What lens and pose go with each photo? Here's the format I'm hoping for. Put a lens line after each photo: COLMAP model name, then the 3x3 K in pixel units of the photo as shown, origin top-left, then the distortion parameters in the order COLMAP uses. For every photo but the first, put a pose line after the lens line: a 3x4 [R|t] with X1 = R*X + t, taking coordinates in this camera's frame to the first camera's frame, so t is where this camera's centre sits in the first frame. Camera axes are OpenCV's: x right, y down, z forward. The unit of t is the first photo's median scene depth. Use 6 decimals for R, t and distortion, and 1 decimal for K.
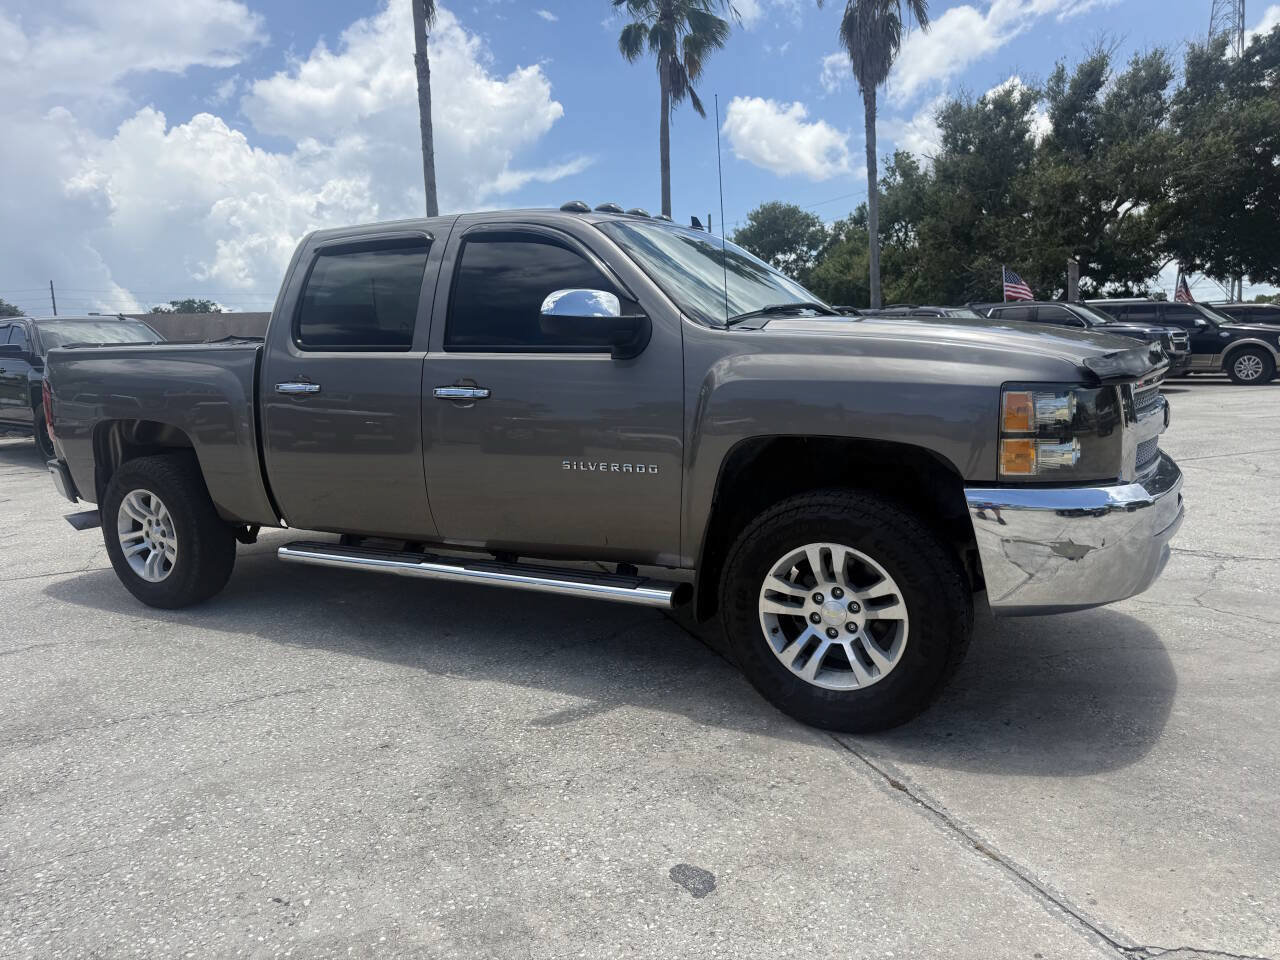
lens RADIAL K [[921.1, 0, 632.4], [0, 921.1, 486.0], [0, 0, 1]] dist [0.036489, -0.042247]
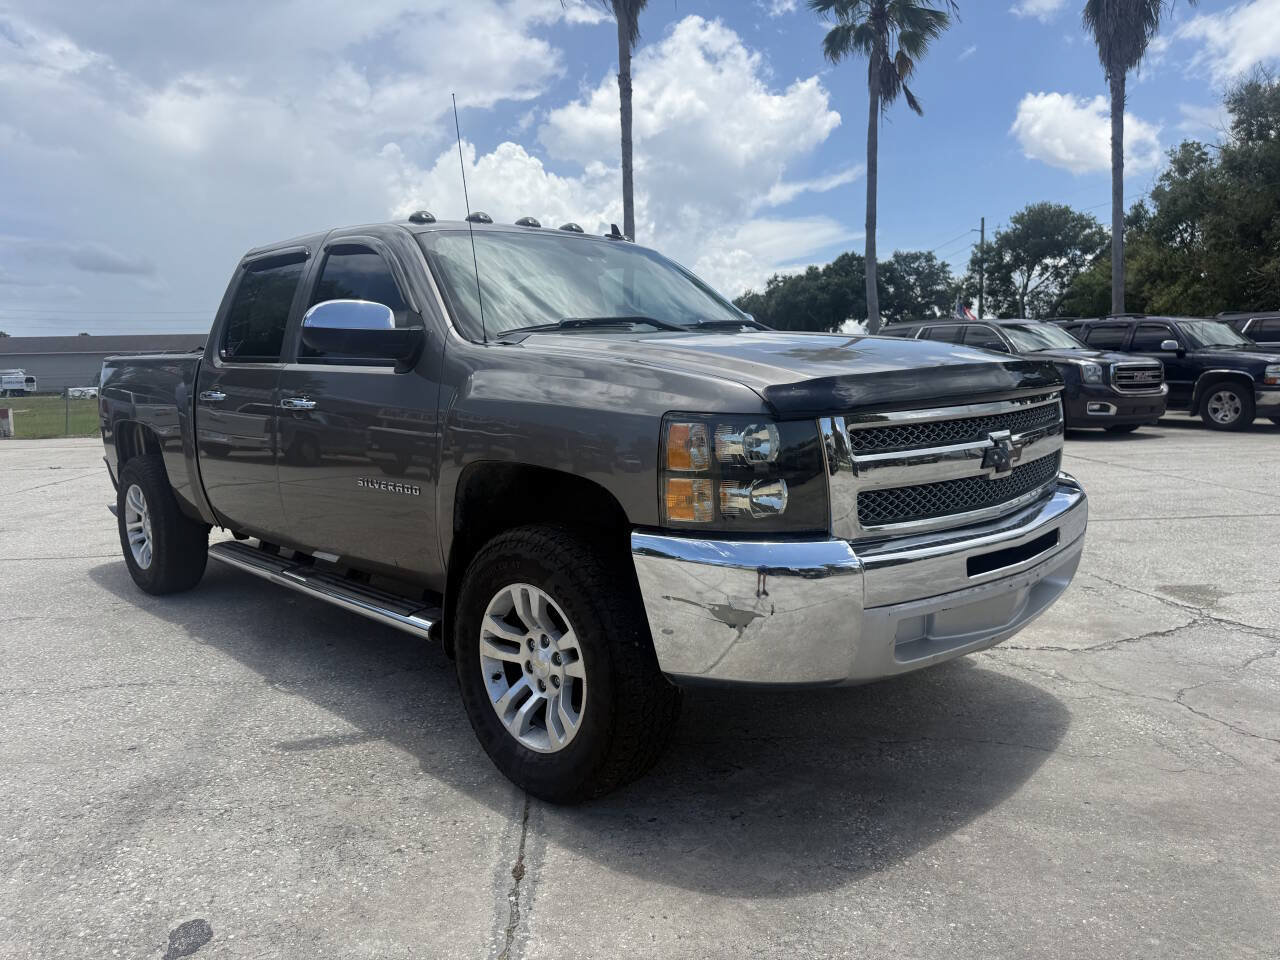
lens RADIAL K [[921.1, 0, 633.8], [0, 921.1, 476.8], [0, 0, 1]] dist [0.036489, -0.042247]
pose [[0.960346, 0.045099, -0.275138, 0.359445], [-0.050941, 0.998602, -0.014122, -0.022163], [0.274117, 0.027578, 0.961301, 0.111262]]
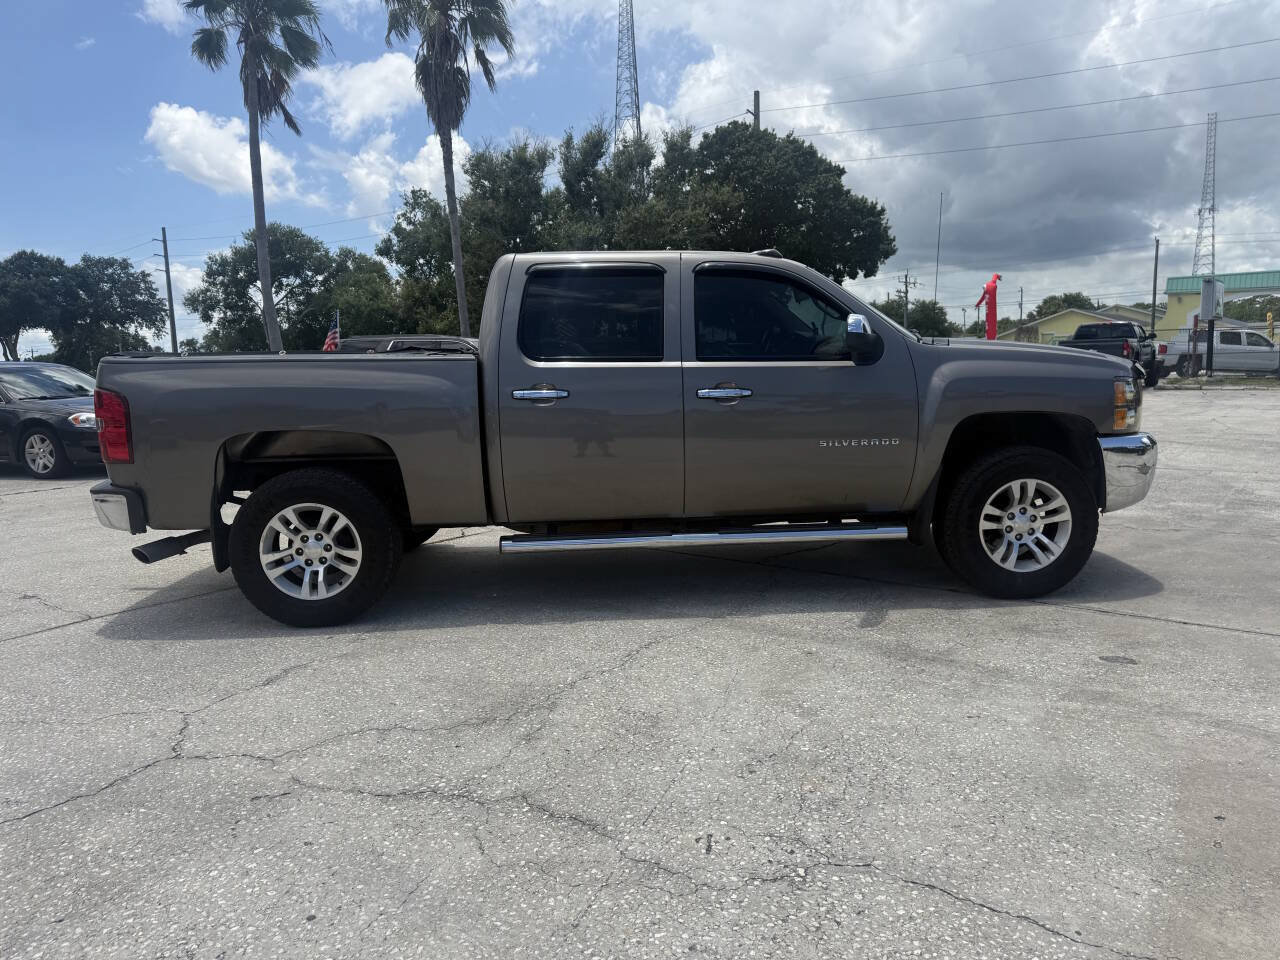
lens RADIAL K [[921.1, 0, 643.7], [0, 921.1, 482.8], [0, 0, 1]] dist [0.036489, -0.042247]
pose [[0.836922, -0.059980, 0.544026, -0.796720], [0.079035, 0.996803, -0.011686, 0.022491], [-0.541586, 0.052777, 0.838987, 0.004470]]
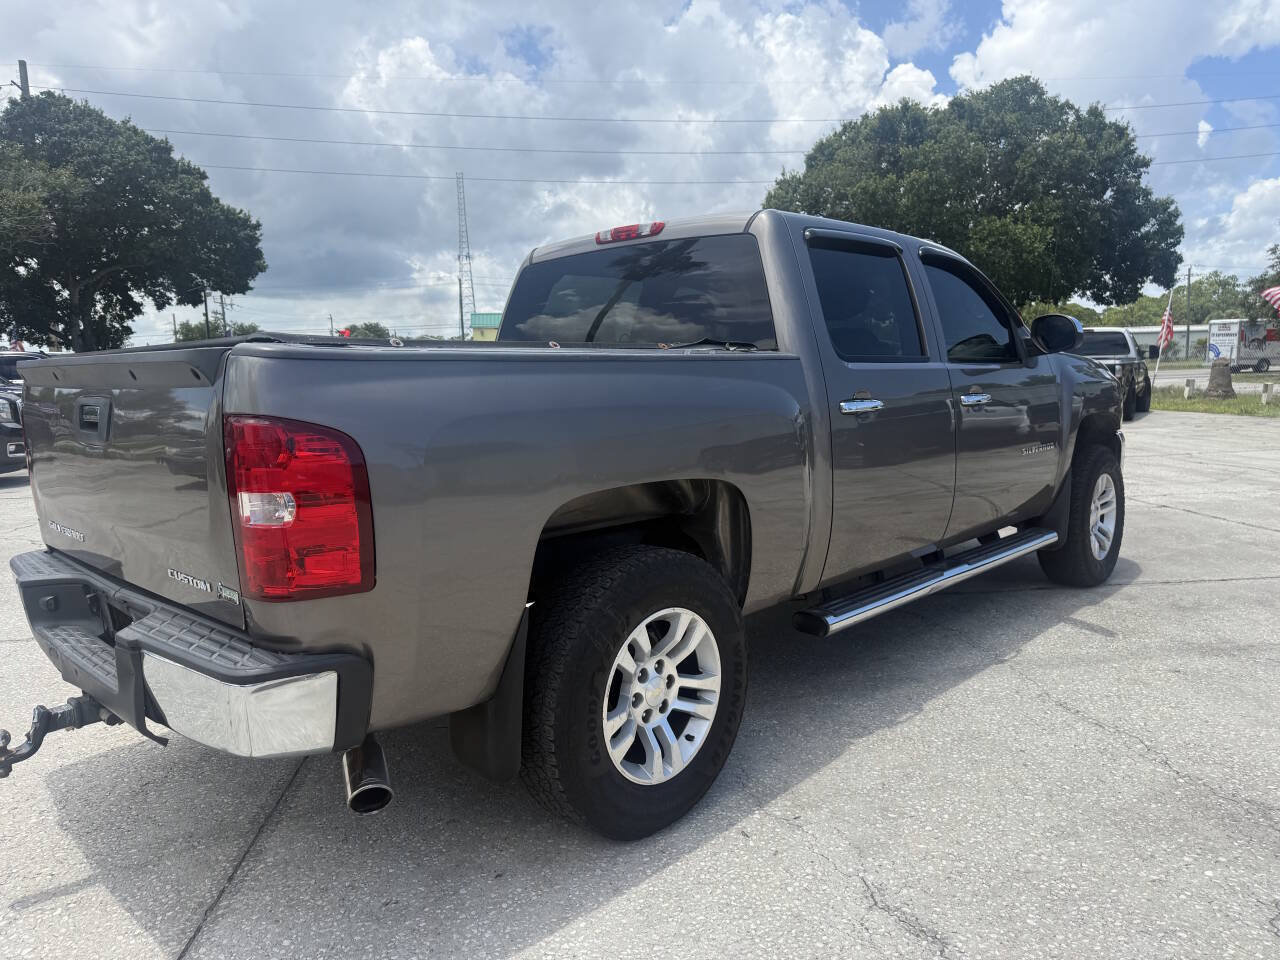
lens RADIAL K [[921.1, 0, 651.2], [0, 921.1, 471.0], [0, 0, 1]] dist [0.036489, -0.042247]
pose [[0.229019, -0.081004, 0.970046, -1.097290], [0.165696, 0.985232, 0.043152, -0.105040], [-0.959216, 0.150850, 0.239059, 0.910650]]
